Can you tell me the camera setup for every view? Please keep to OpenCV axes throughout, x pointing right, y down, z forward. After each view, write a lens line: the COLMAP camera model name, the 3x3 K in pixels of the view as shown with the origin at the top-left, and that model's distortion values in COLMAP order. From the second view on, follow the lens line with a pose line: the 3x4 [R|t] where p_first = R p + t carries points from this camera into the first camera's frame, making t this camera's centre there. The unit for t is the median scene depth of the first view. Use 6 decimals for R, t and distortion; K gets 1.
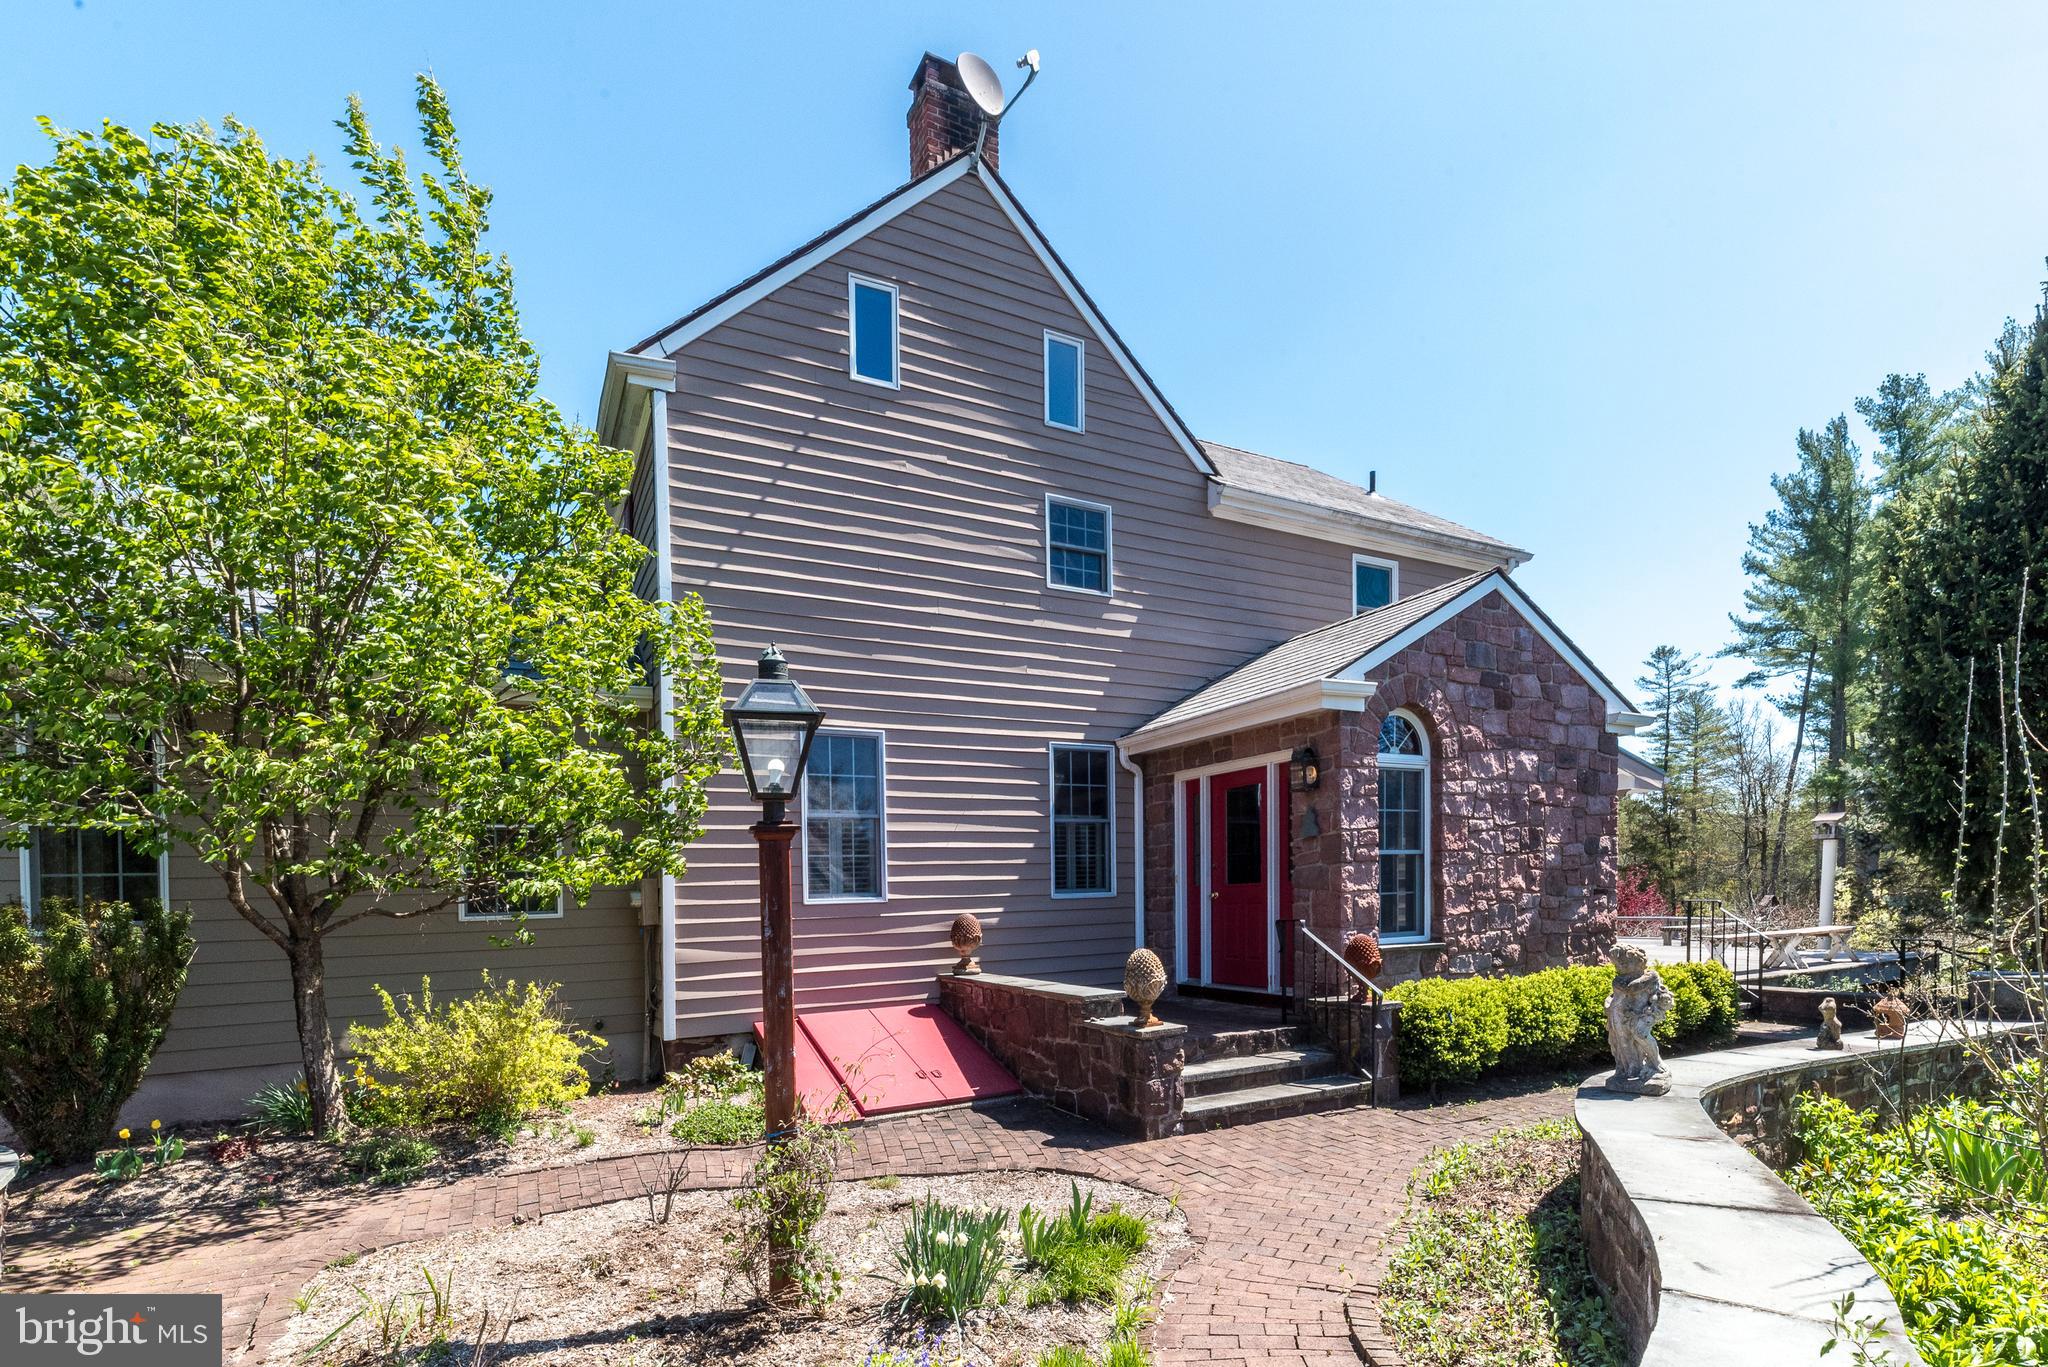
lens RADIAL K [[892.0, 0, 1024.0], [0, 892.0, 683.5], [0, 0, 1]] dist [0.010454, 0.000081]
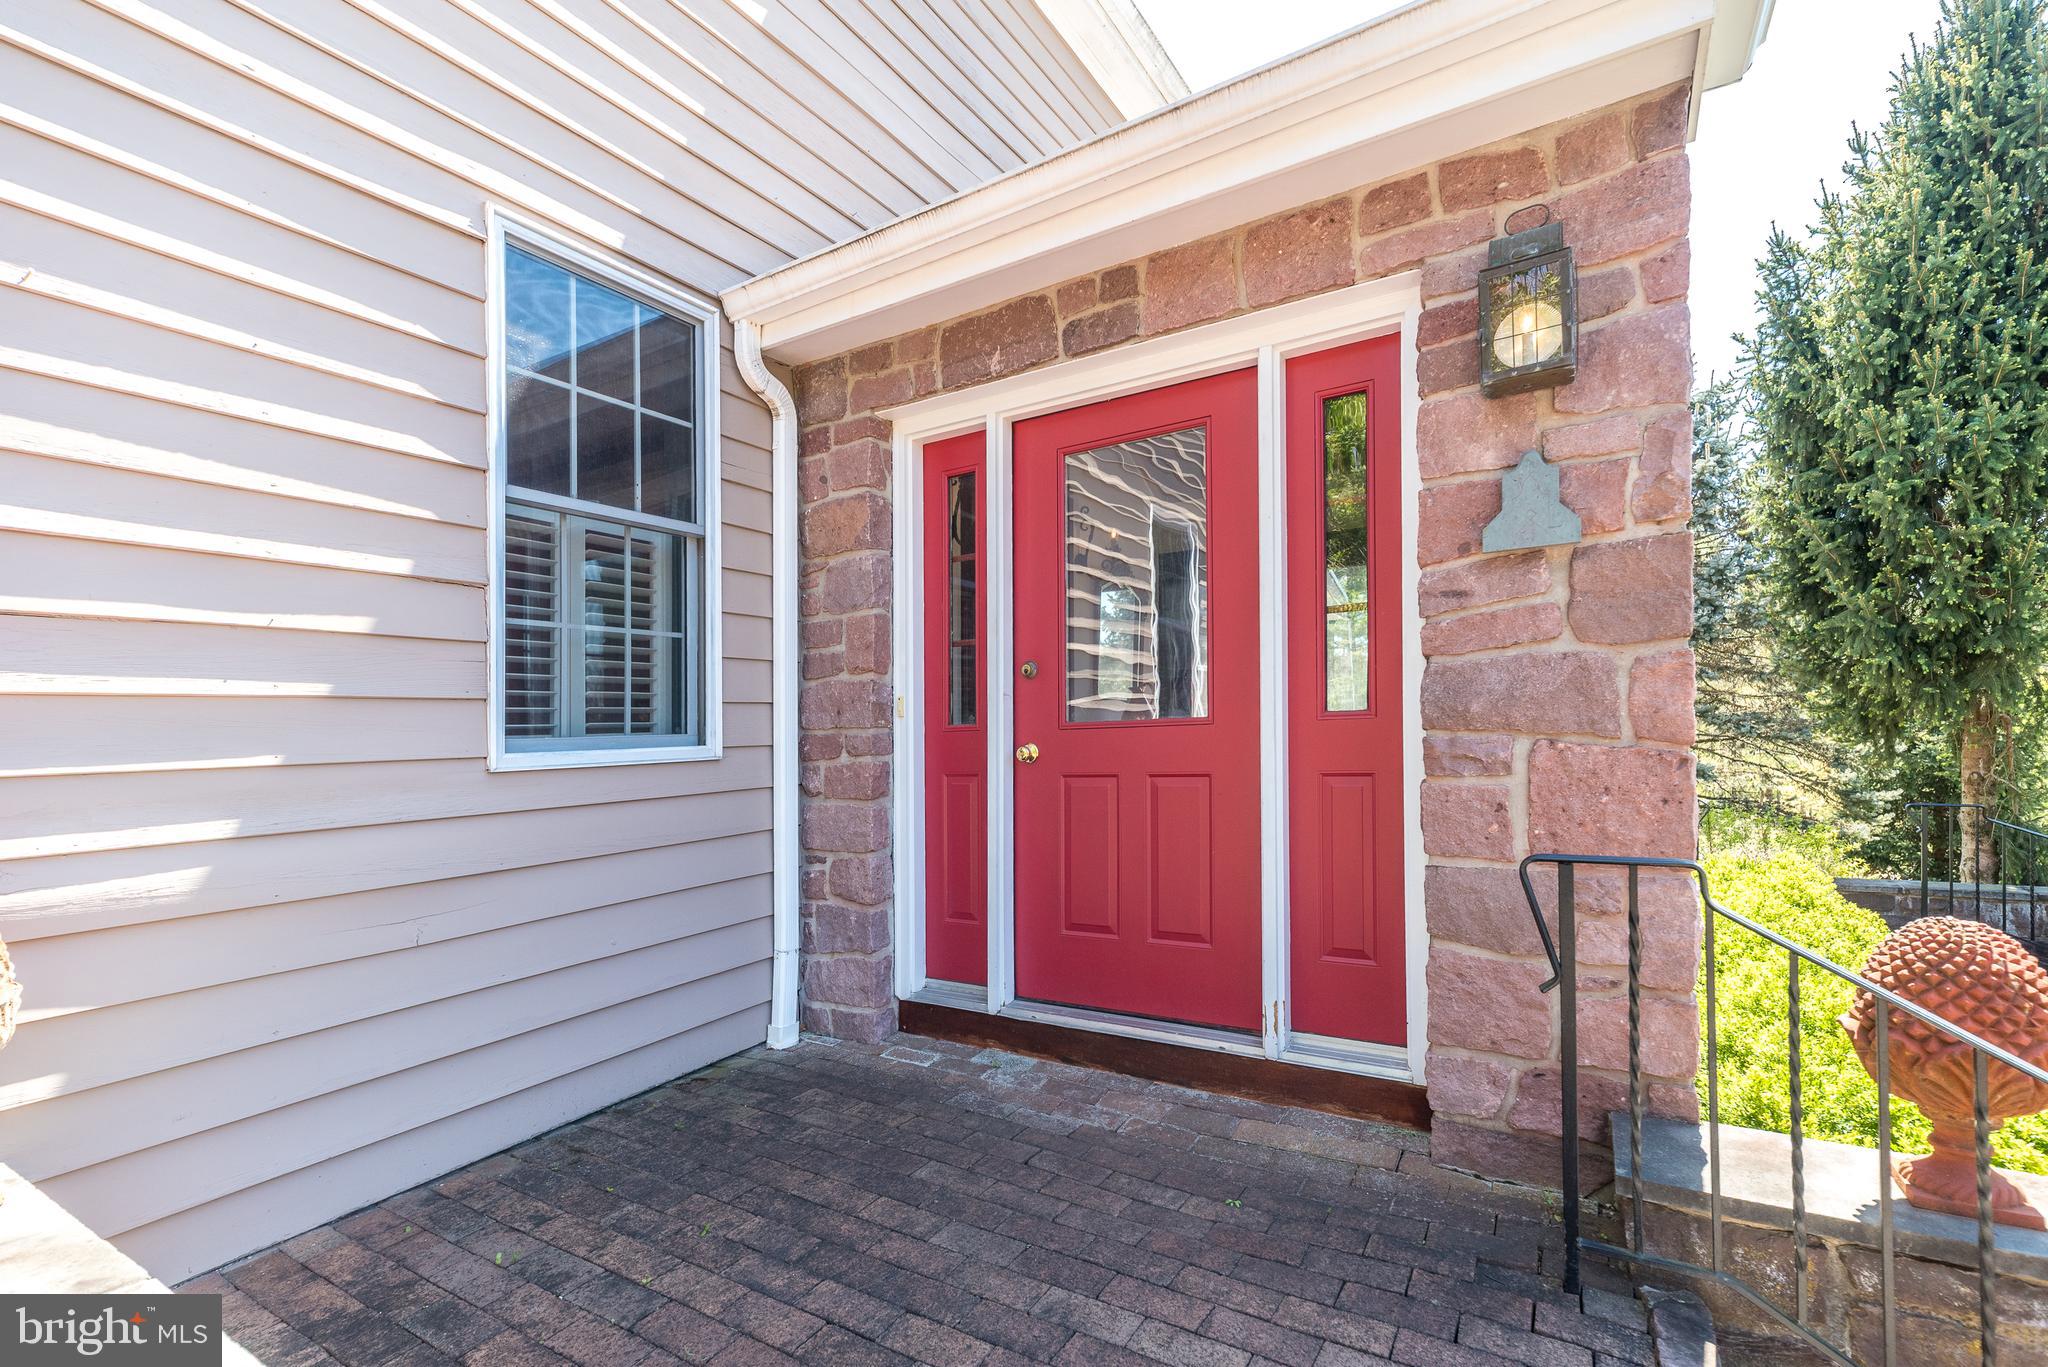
lens RADIAL K [[911.9, 0, 1003.6], [0, 911.9, 690.4], [0, 0, 1]] dist [-0.000358, -0.000036]
pose [[0.861779, 0.016352, 0.507021, 0.024481], [-0.102507, 0.984475, 0.142480, 0.154663], [-0.496820, -0.174760, 0.850076, 0.662771]]
